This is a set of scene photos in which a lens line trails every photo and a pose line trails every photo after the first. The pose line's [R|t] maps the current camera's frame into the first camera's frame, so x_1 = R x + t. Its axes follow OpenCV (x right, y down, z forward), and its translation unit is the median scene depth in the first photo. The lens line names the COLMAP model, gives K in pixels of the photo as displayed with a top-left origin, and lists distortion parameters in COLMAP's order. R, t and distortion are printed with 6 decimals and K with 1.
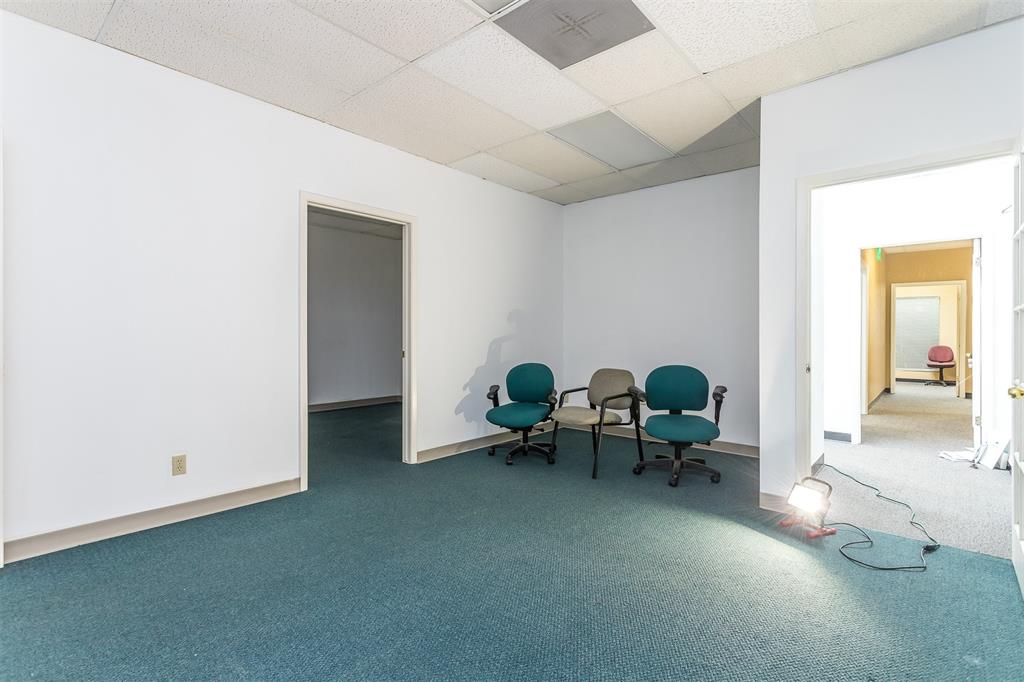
lens RADIAL K [[494.2, 0, 516.2], [0, 494.2, 338.6], [0, 0, 1]] dist [0.010131, 0.002640]
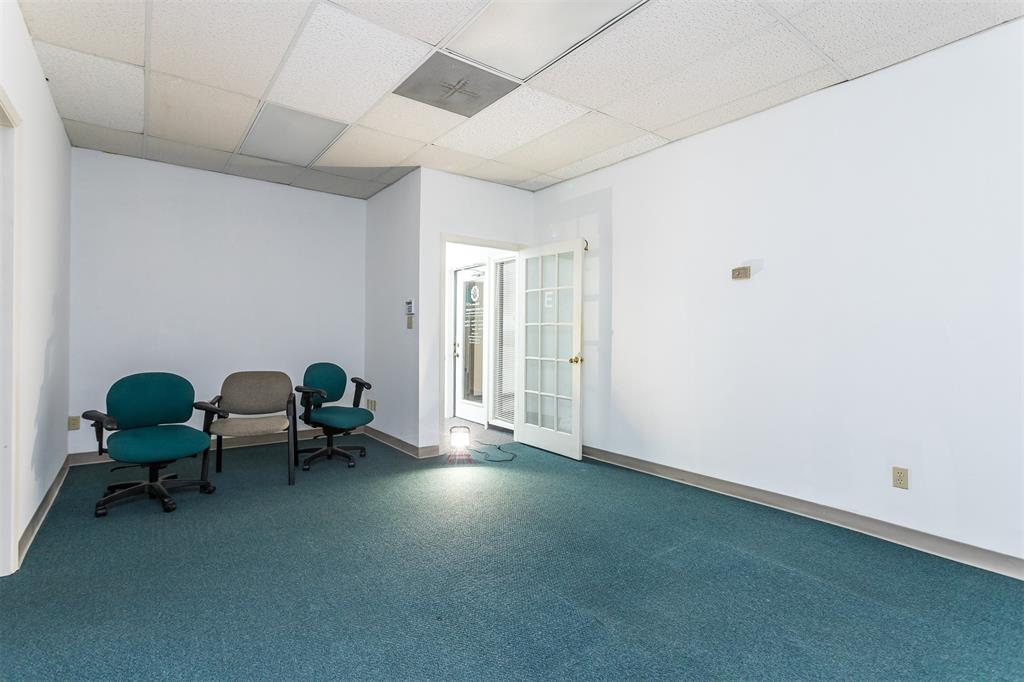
lens RADIAL K [[494.2, 0, 521.4], [0, 494.2, 337.8], [0, 0, 1]] dist [0.010131, 0.002640]
pose [[0.197105, 0.004714, 0.980371, -0.674151], [0.006362, 0.999961, -0.006087, 0.008953], [-0.980362, 0.007437, 0.197068, 0.364113]]
